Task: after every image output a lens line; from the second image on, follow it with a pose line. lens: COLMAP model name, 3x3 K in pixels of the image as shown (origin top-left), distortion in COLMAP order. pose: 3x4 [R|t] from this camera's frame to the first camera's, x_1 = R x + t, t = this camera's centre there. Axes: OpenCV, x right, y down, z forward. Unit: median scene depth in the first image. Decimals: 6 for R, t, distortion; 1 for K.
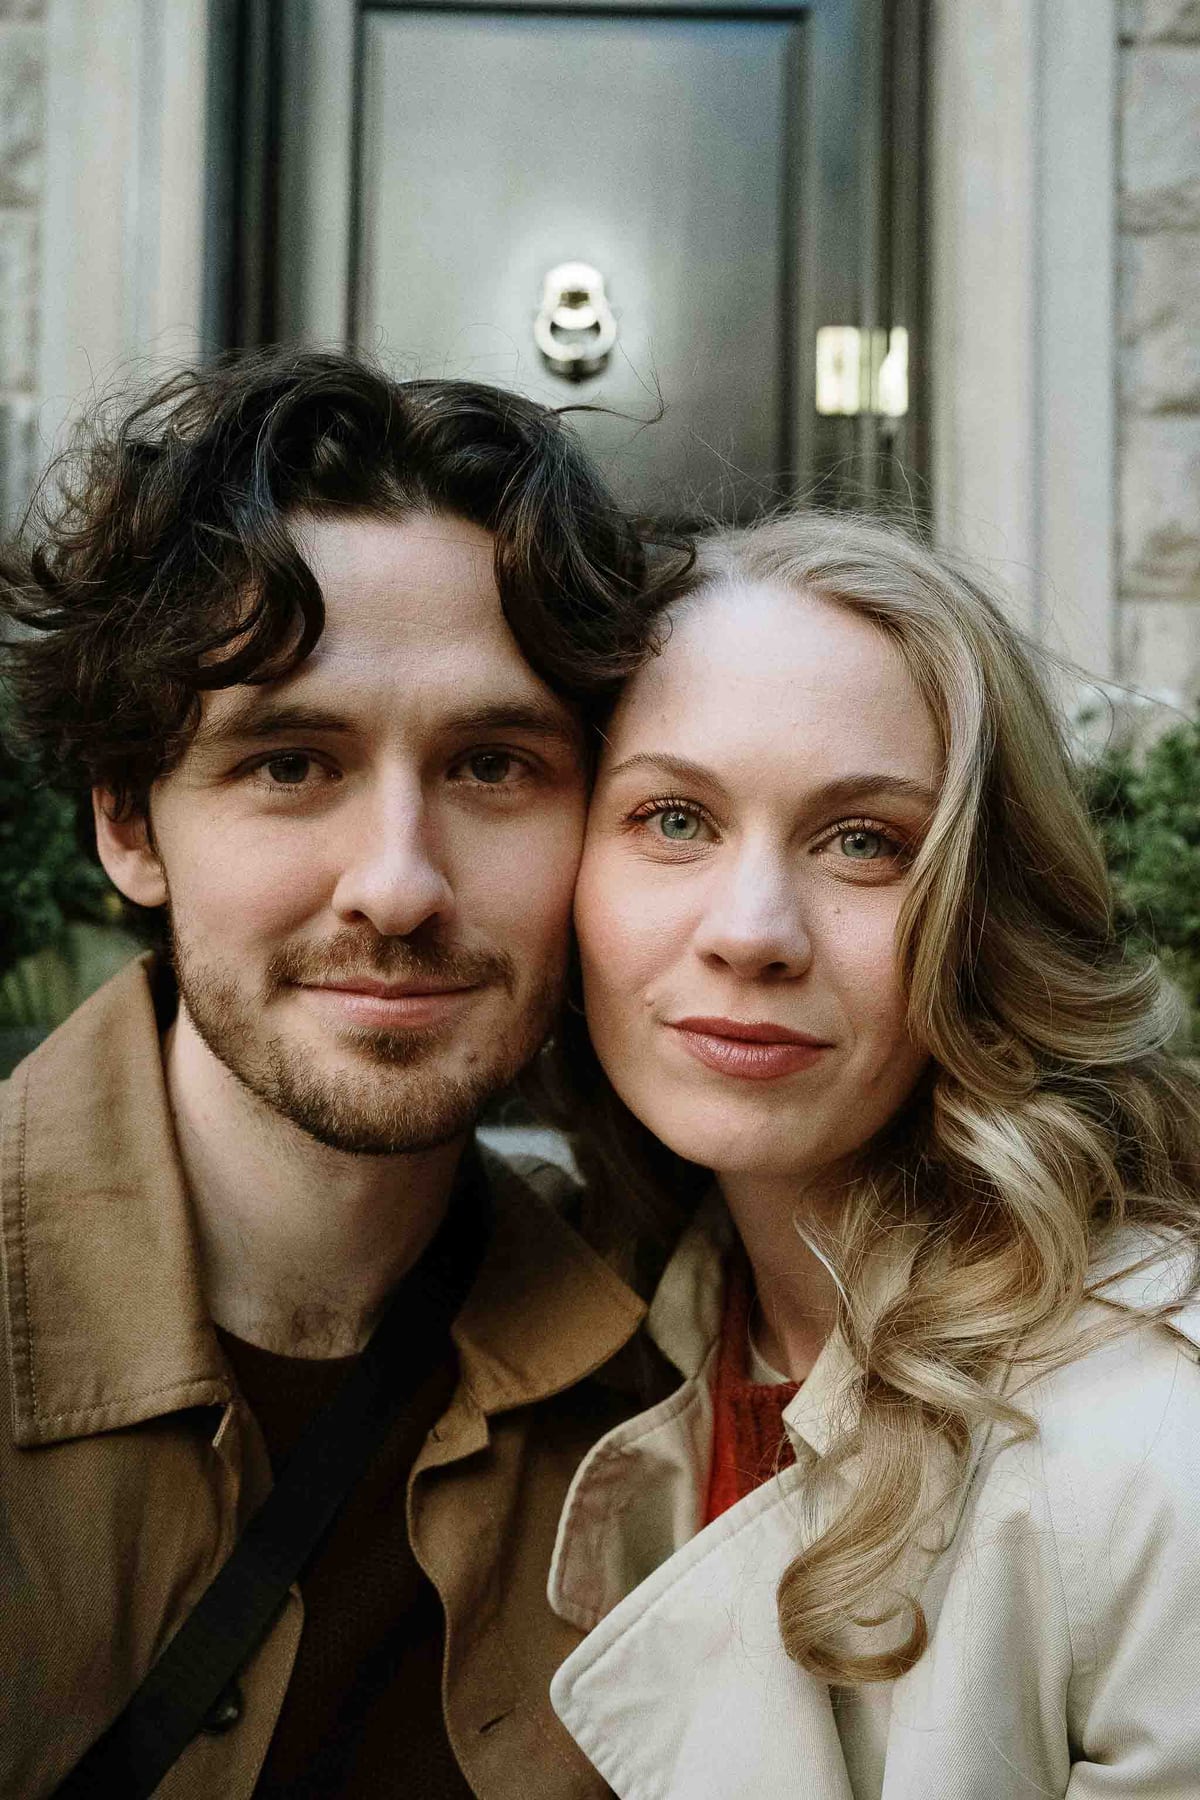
lens RADIAL K [[1683.3, 0, 600.0], [0, 1683.3, 900.0], [0, 0, 1]] dist [-0.003720, 0.169138]
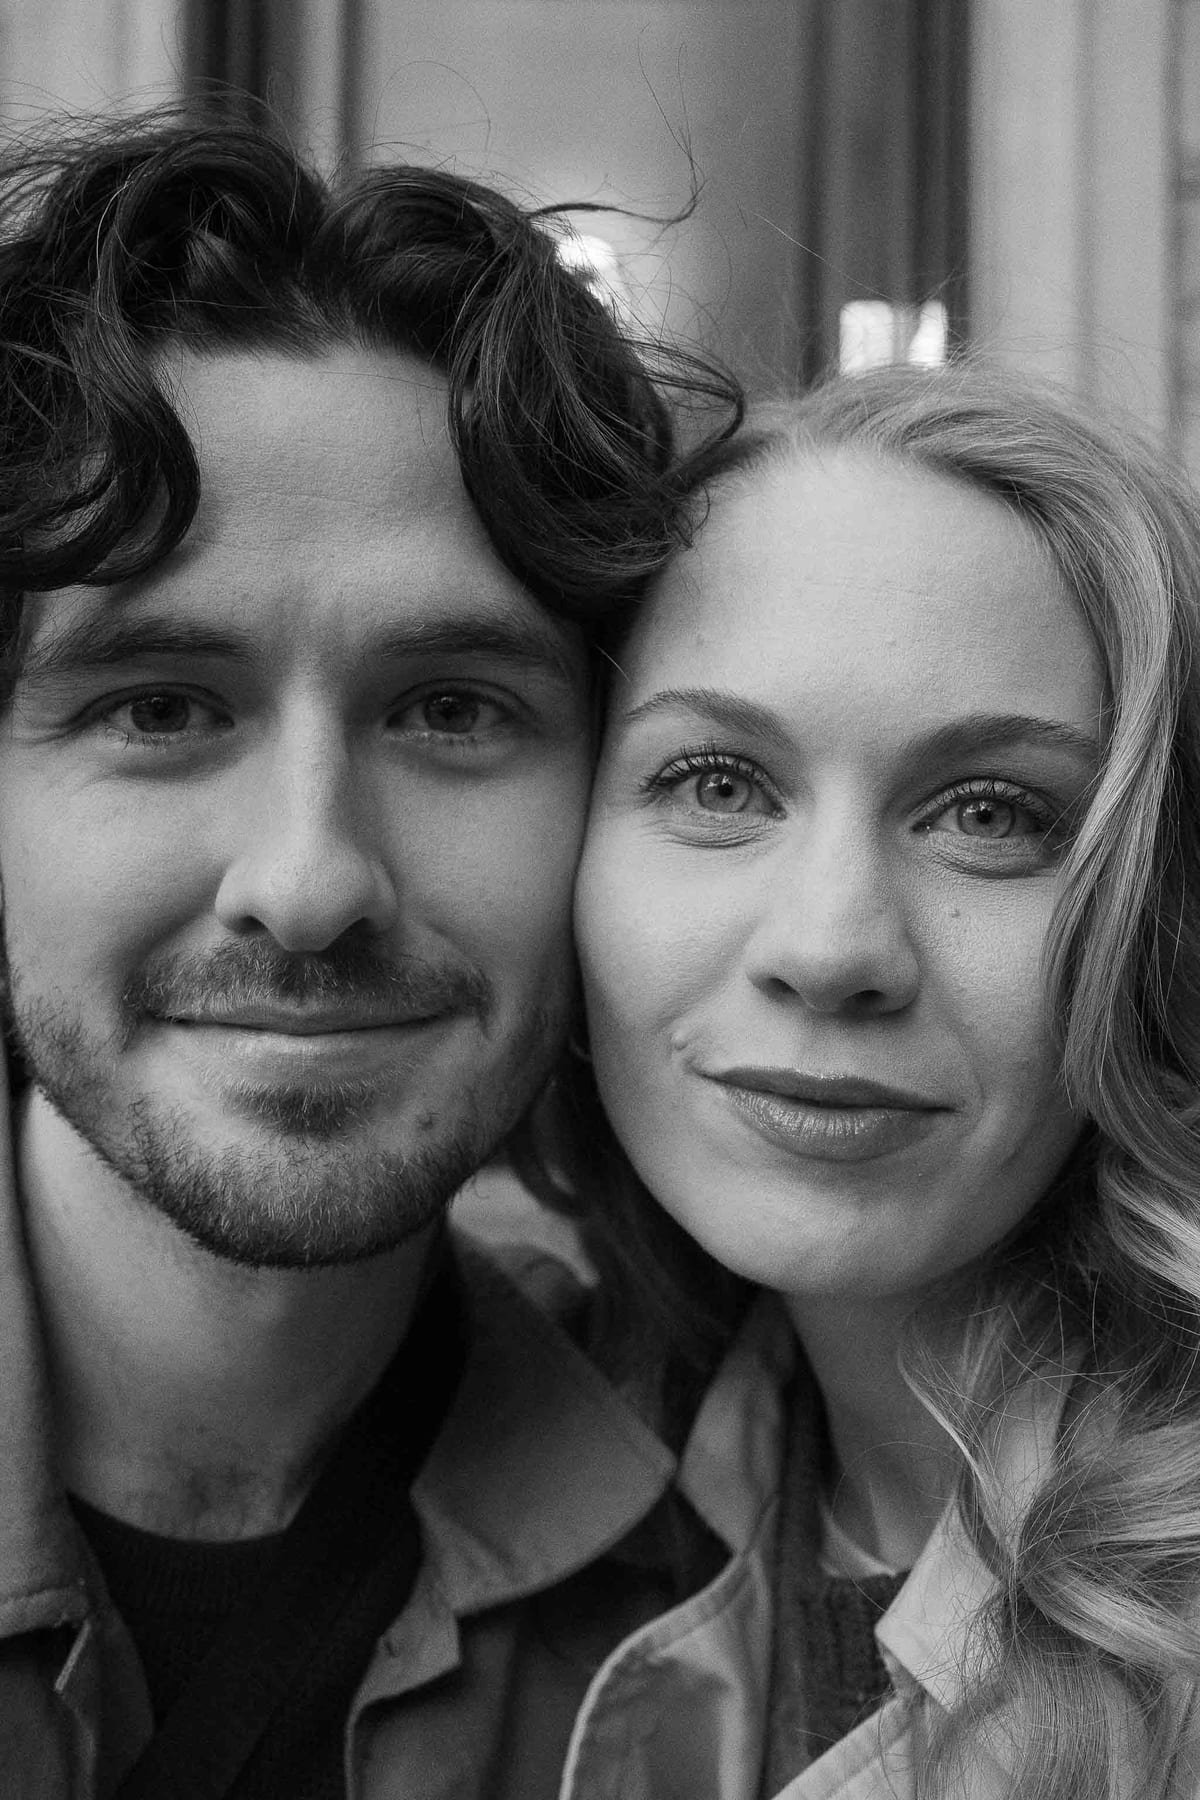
lens RADIAL K [[733.0, 0, 553.0], [0, 733.0, 964.8], [0, 0, 1]] dist [0.016977, 0.000138]
pose [[0.994810, -0.008852, -0.101365, 0.007446], [0.007668, 0.999898, -0.012065, 0.029945], [0.101461, 0.011225, 0.994776, 0.689790]]
